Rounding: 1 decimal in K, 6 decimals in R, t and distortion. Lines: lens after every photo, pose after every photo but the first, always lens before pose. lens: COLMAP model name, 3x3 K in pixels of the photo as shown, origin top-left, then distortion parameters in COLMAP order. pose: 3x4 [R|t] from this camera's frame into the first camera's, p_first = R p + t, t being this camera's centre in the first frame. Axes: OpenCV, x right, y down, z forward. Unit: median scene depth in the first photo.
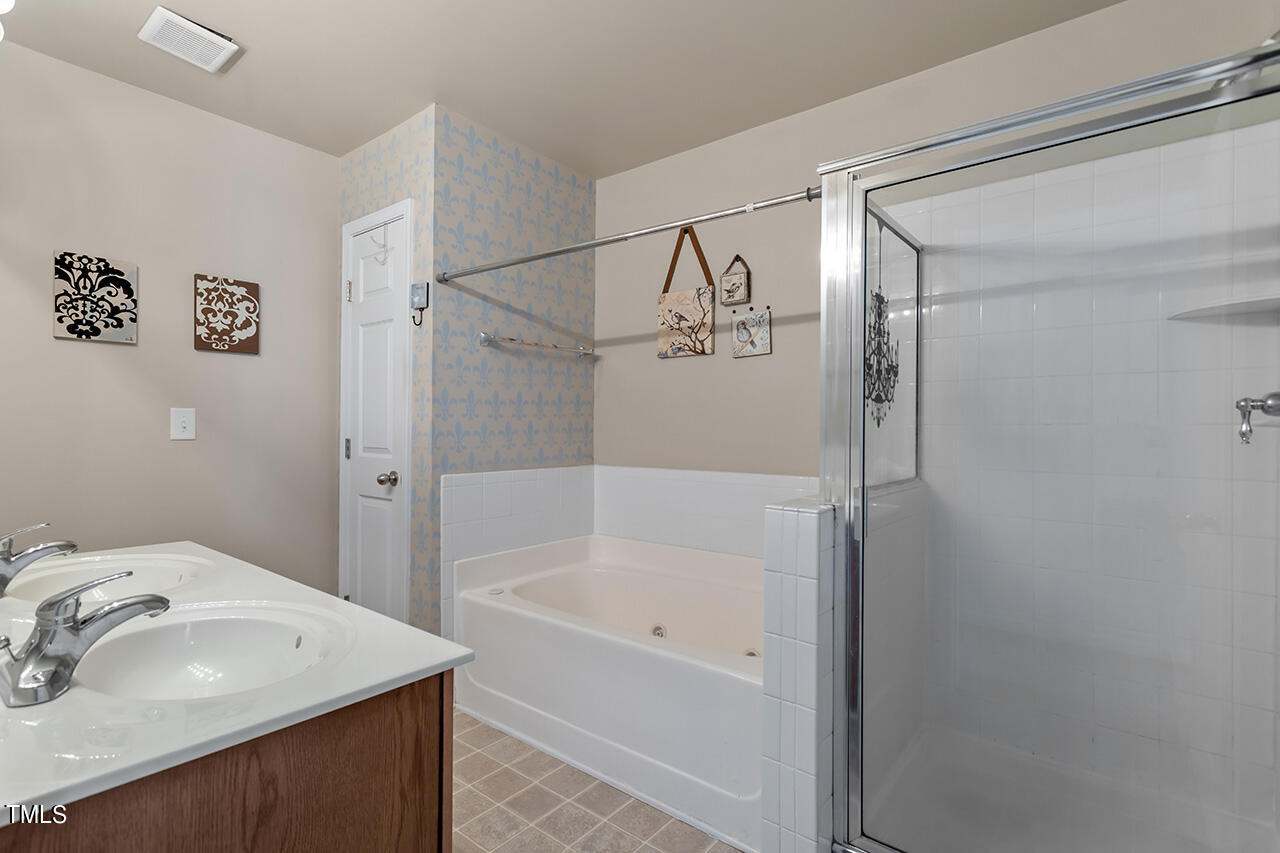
lens RADIAL K [[607.5, 0, 638.0], [0, 607.5, 424.8], [0, 0, 1]] dist [0.002068, 0.001305]
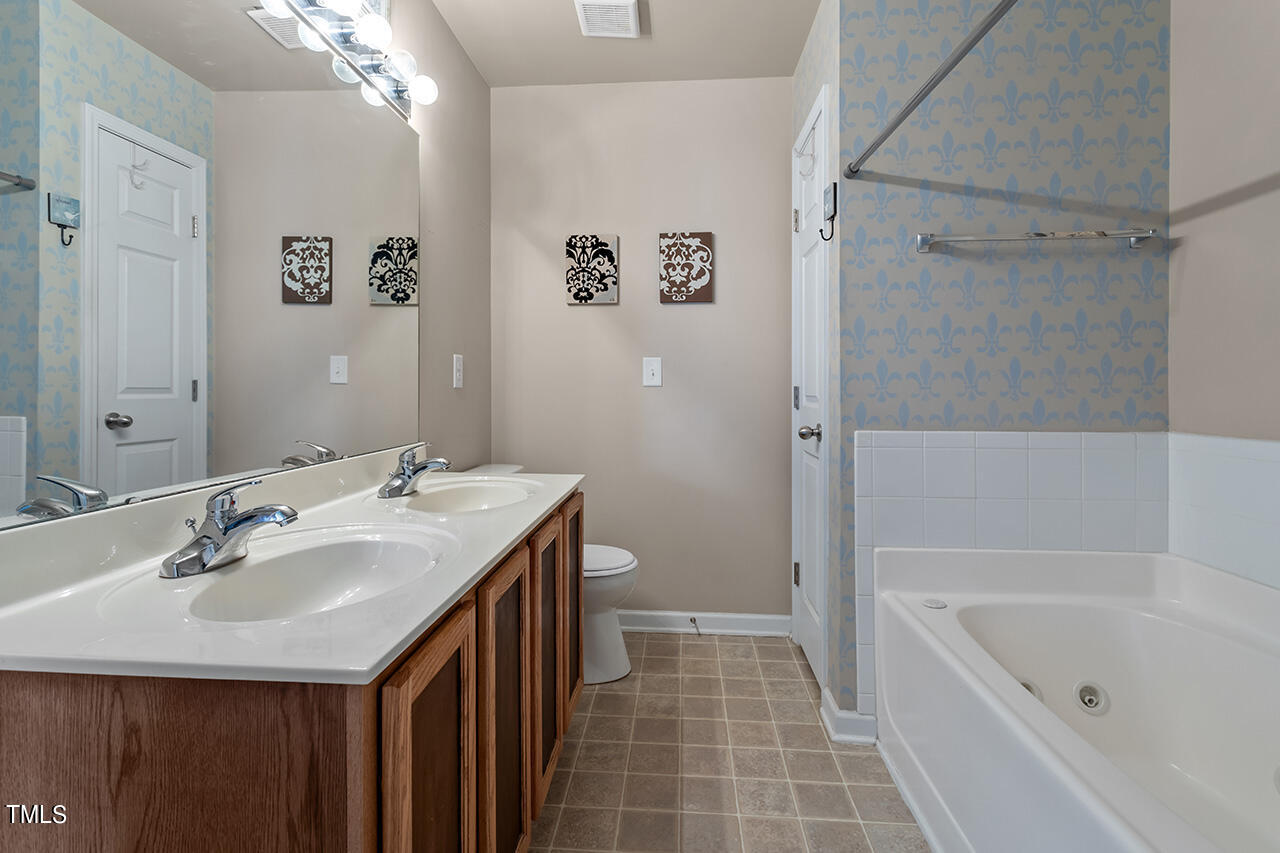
lens RADIAL K [[624.4, 0, 640.3], [0, 624.4, 390.1], [0, 0, 1]] dist [0.000811, 0.000905]
pose [[0.560834, -0.001839, -0.827926, 0.174297], [0.006694, 0.999975, 0.002313, 0.028198], [0.827901, -0.006839, 0.560832, 0.338448]]
